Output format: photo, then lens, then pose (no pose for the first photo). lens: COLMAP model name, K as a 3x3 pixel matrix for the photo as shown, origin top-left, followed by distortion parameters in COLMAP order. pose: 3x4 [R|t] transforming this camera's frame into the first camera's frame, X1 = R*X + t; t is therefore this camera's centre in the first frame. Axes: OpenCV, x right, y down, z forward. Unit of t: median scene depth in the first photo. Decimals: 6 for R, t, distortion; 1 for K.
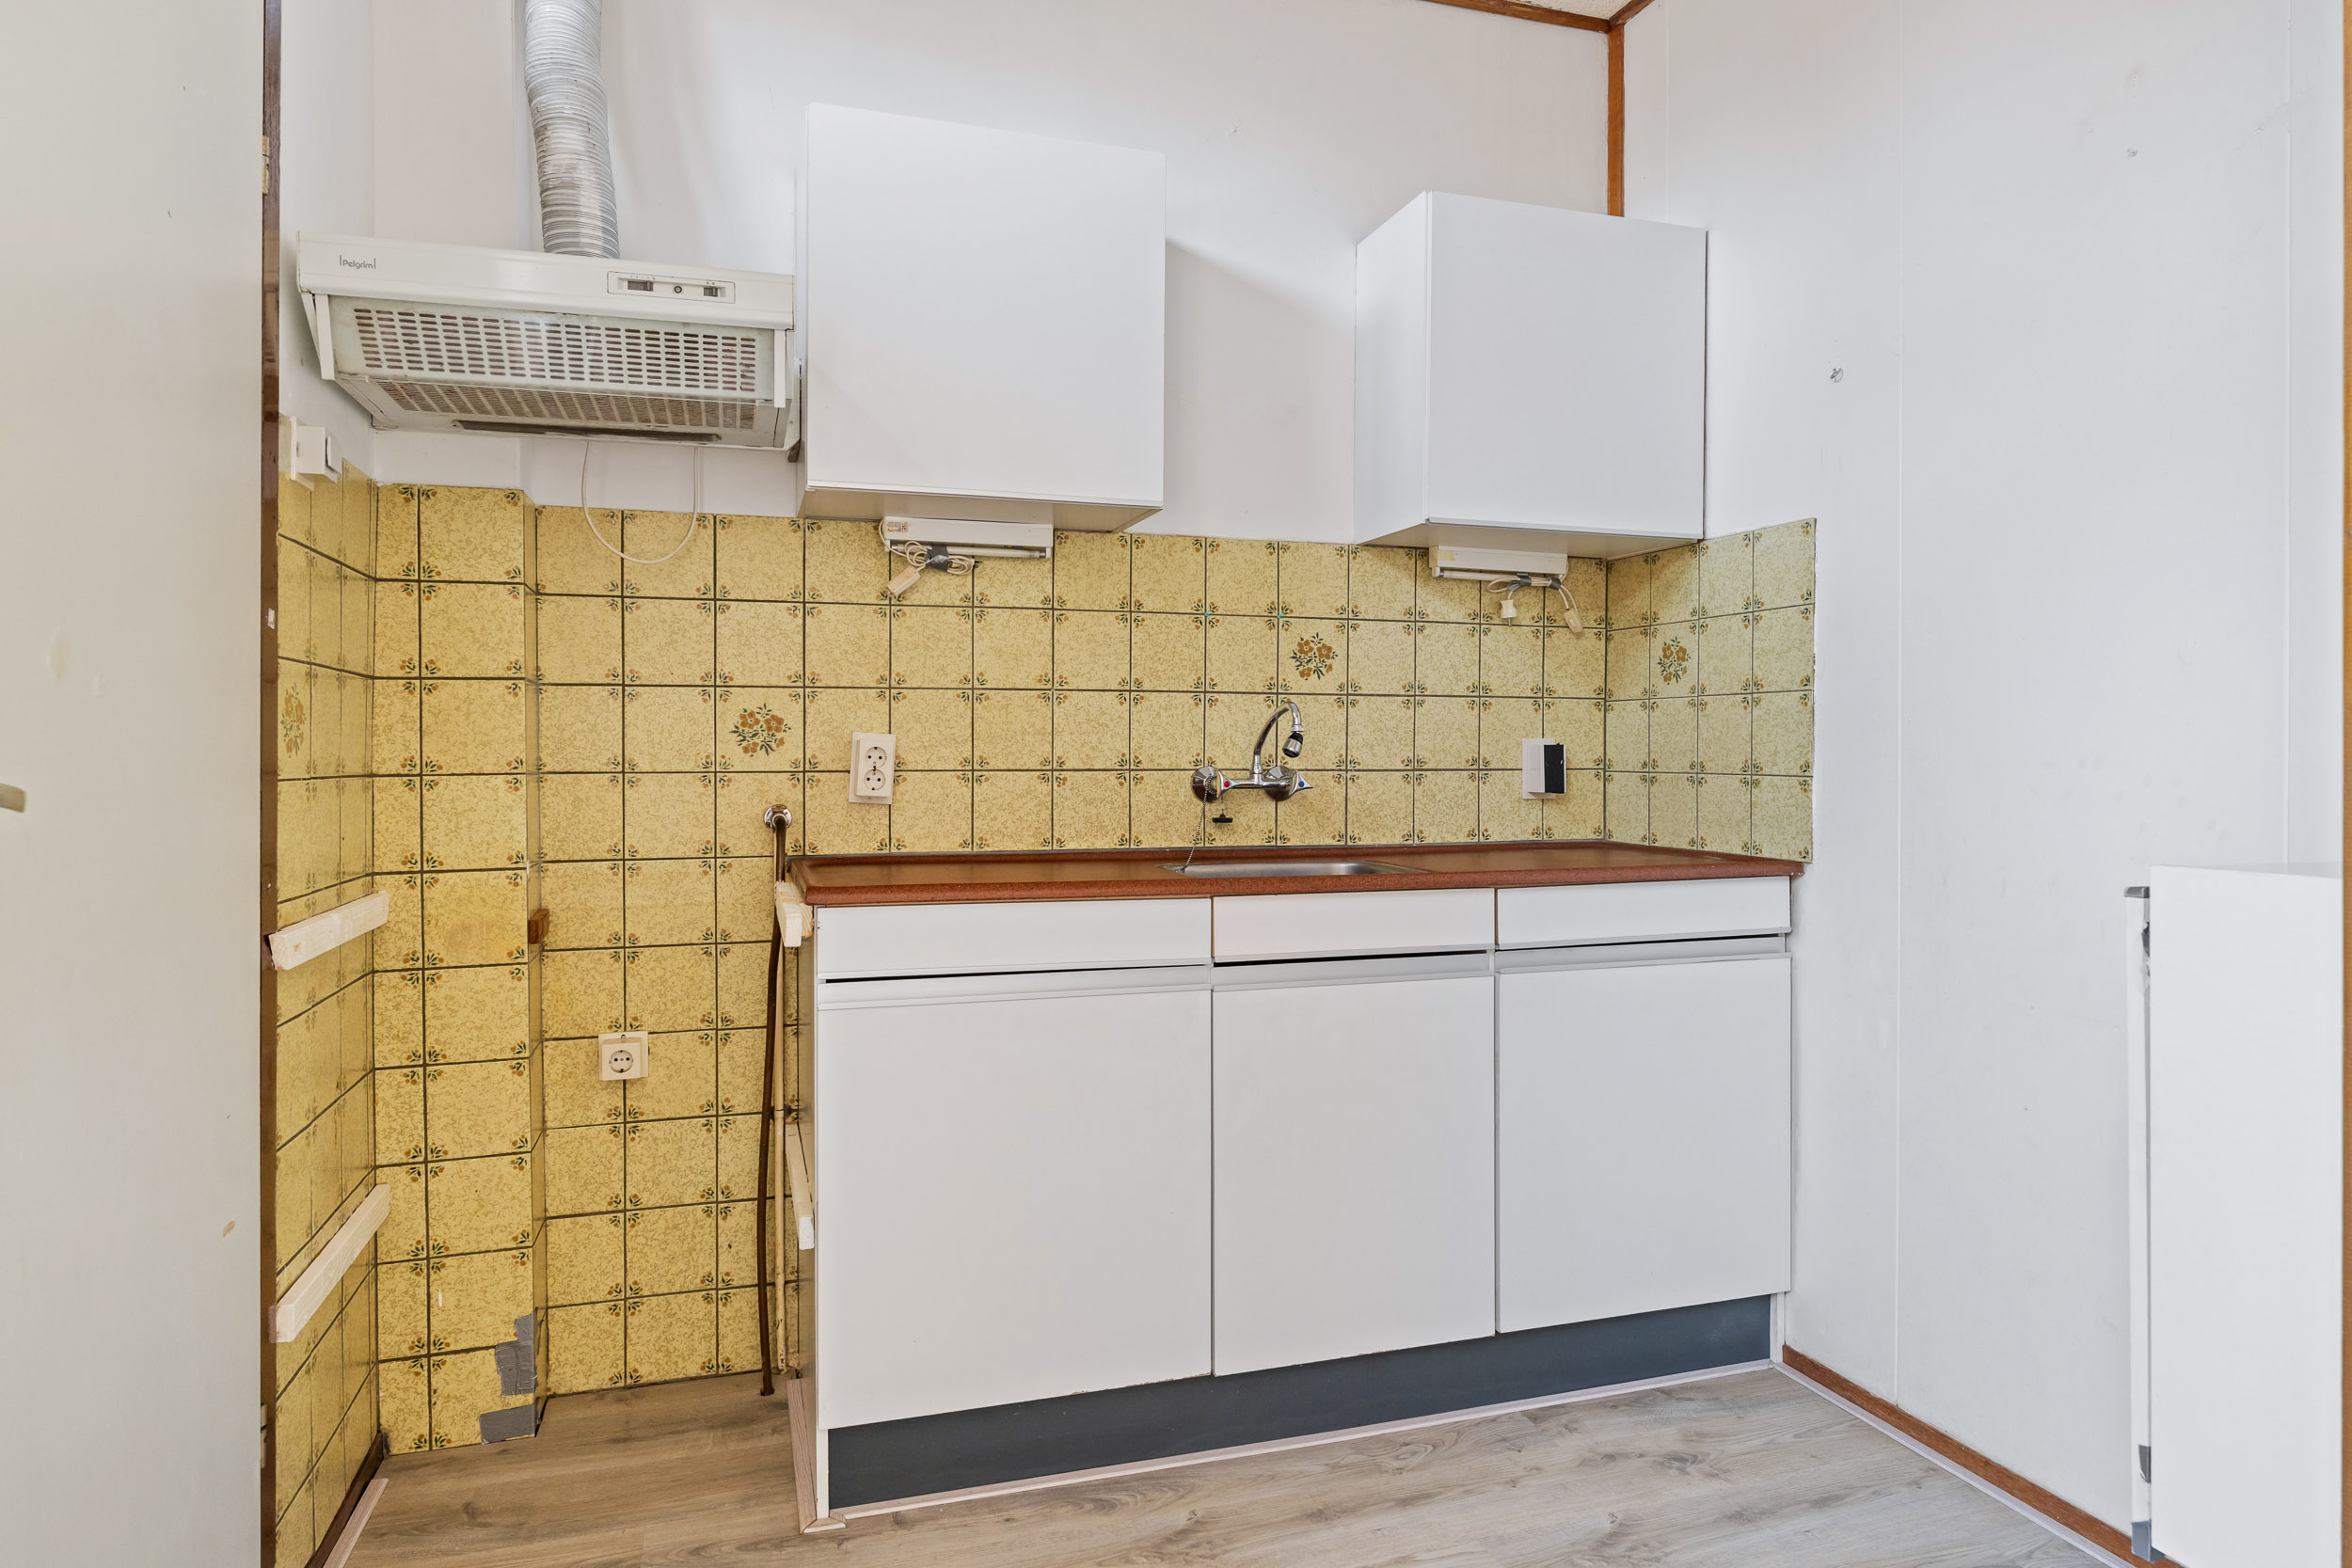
lens RADIAL K [[1446.9, 0, 1184.0], [0, 1446.9, 777.8], [0, 0, 1]] dist [0.009254, 0.002798]
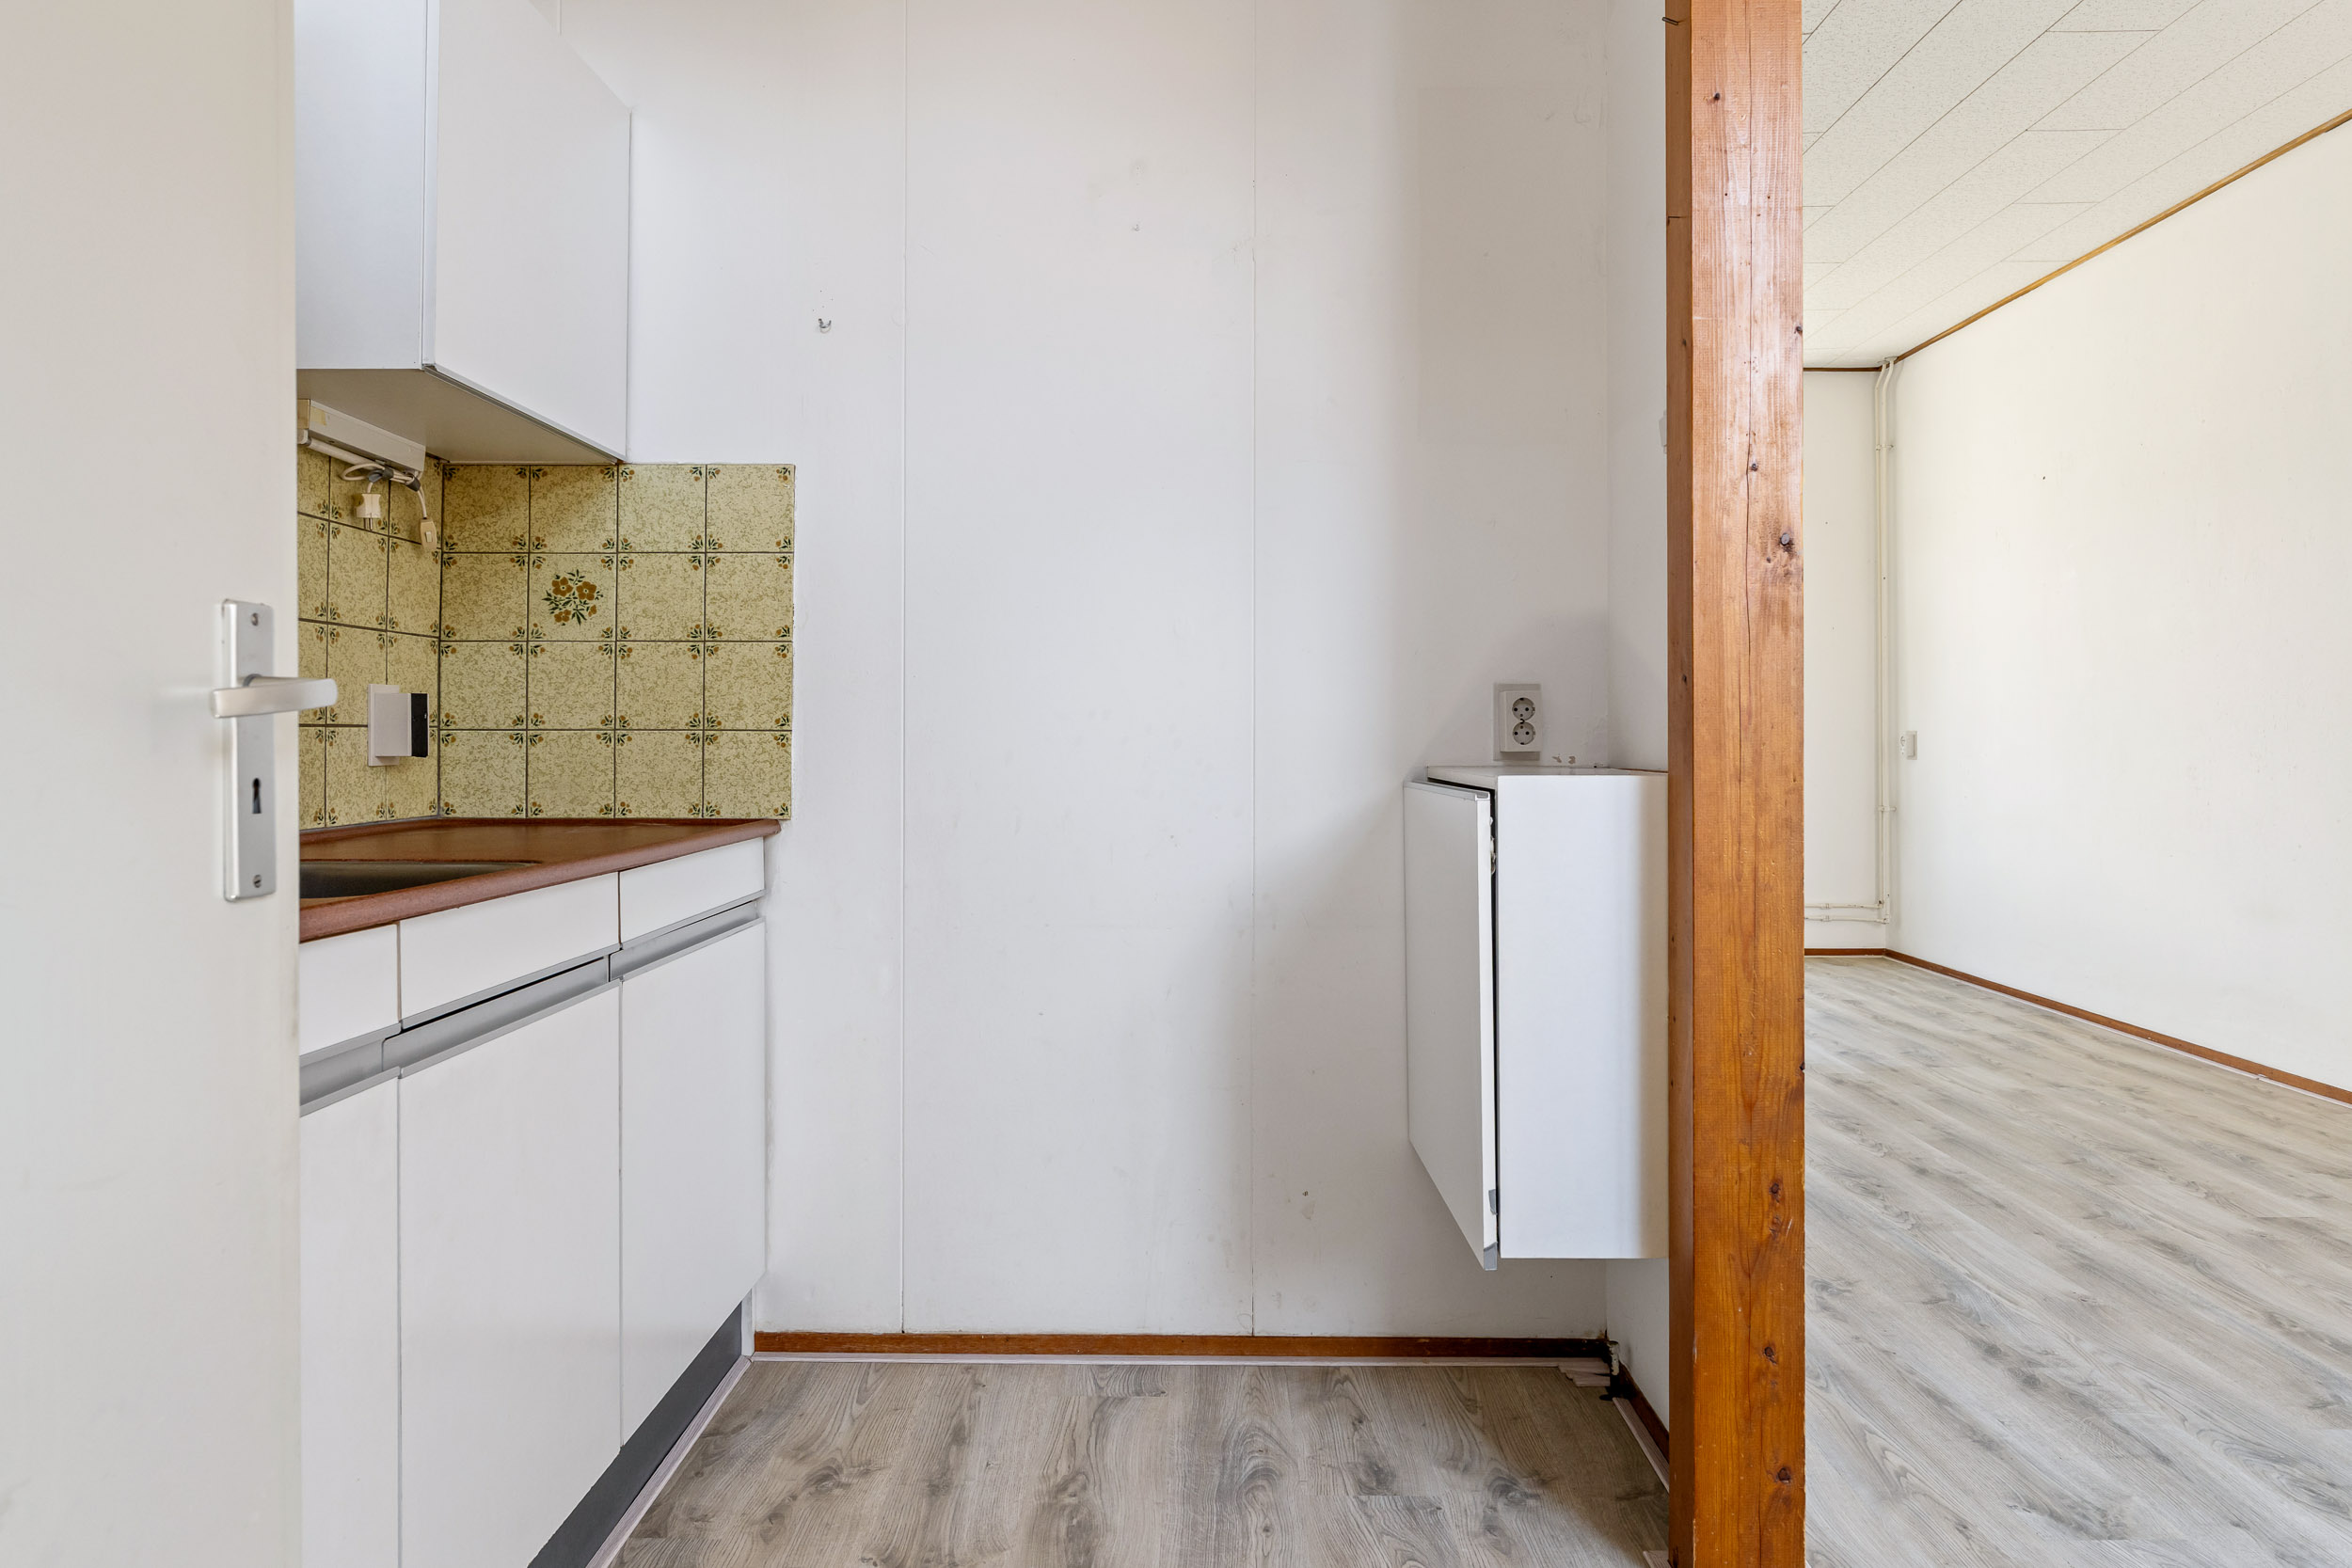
lens RADIAL K [[1446.9, 0, 1168.7], [0, 1446.9, 743.7], [0, 0, 1]] dist [0.009254, 0.002798]
pose [[0.316368, -0.005270, 0.948622, -0.378373], [0.017551, 0.999846, -0.000299, 0.011808], [-0.948474, 0.016744, 0.316412, 0.421399]]
